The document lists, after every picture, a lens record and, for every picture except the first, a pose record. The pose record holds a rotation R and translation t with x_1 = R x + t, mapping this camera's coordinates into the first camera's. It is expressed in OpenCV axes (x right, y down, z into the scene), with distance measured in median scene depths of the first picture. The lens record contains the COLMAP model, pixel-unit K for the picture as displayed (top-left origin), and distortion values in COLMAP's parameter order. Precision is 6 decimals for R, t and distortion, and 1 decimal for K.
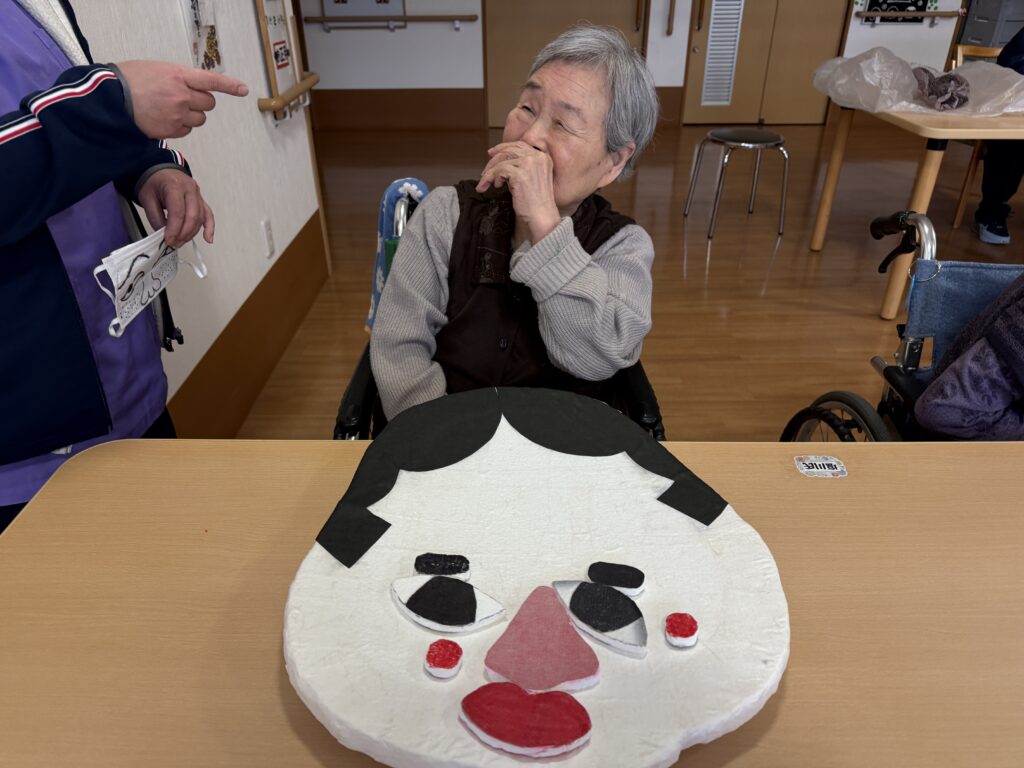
lens RADIAL K [[719.5, 0, 510.8], [0, 719.5, 384.8], [0, 0, 1]] dist [-0.010703, 0.001237]
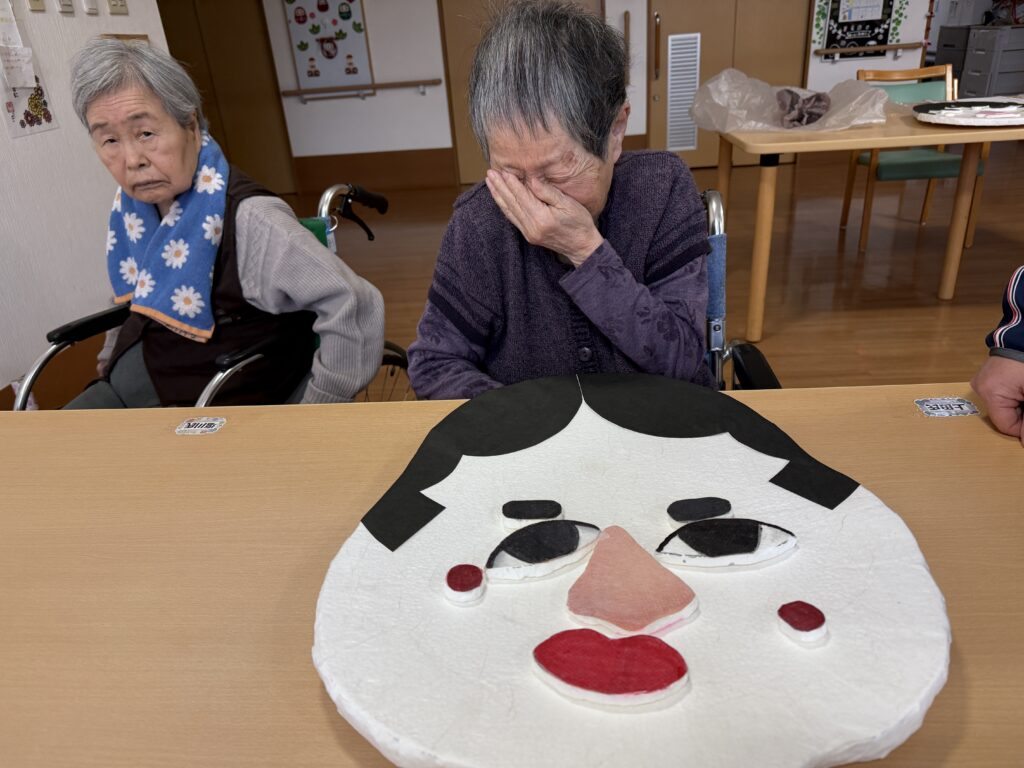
lens RADIAL K [[718.4, 0, 514.4], [0, 718.4, 385.1], [0, 0, 1]] dist [-0.010522, 0.000489]
pose [[0.994591, -0.023890, -0.101085, 0.242268], [0.015159, 0.996156, -0.086275, 0.035882], [0.102757, 0.084276, 0.991130, 0.014143]]
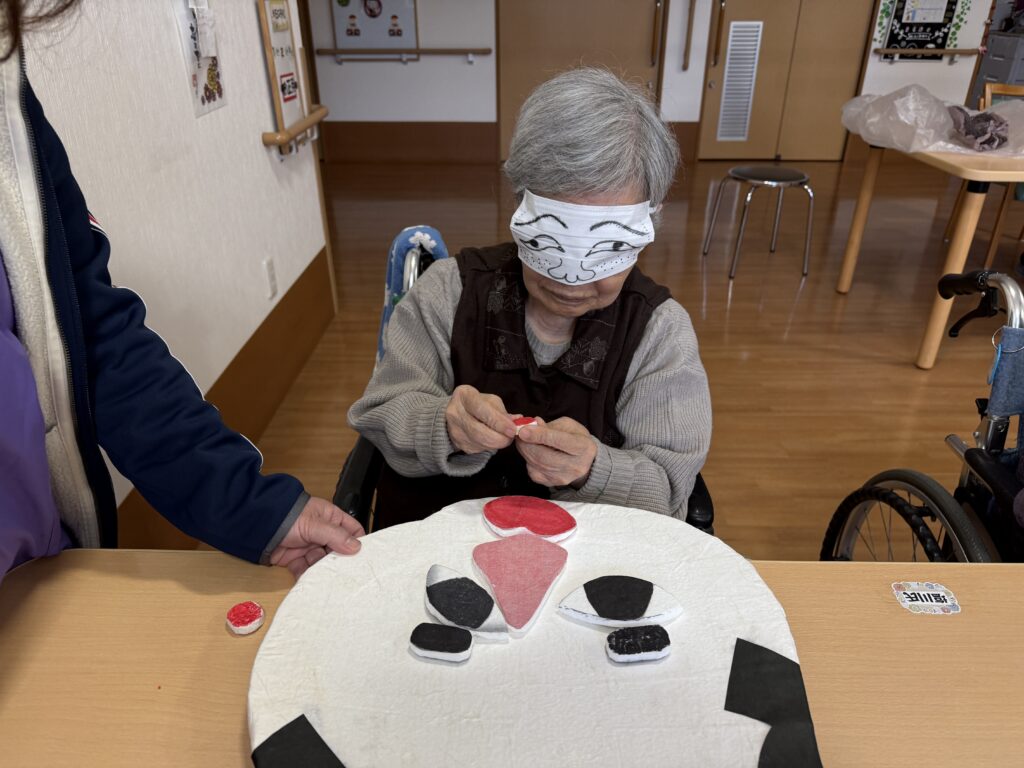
lens RADIAL K [[718.4, 0, 514.4], [0, 718.4, 385.1], [0, 0, 1]] dist [-0.010522, 0.000489]
pose [[0.999933, 0.010533, -0.004708, -0.007764], [-0.010704, 0.999230, -0.037744, -0.022831], [0.004307, 0.037791, 0.999276, 0.046222]]
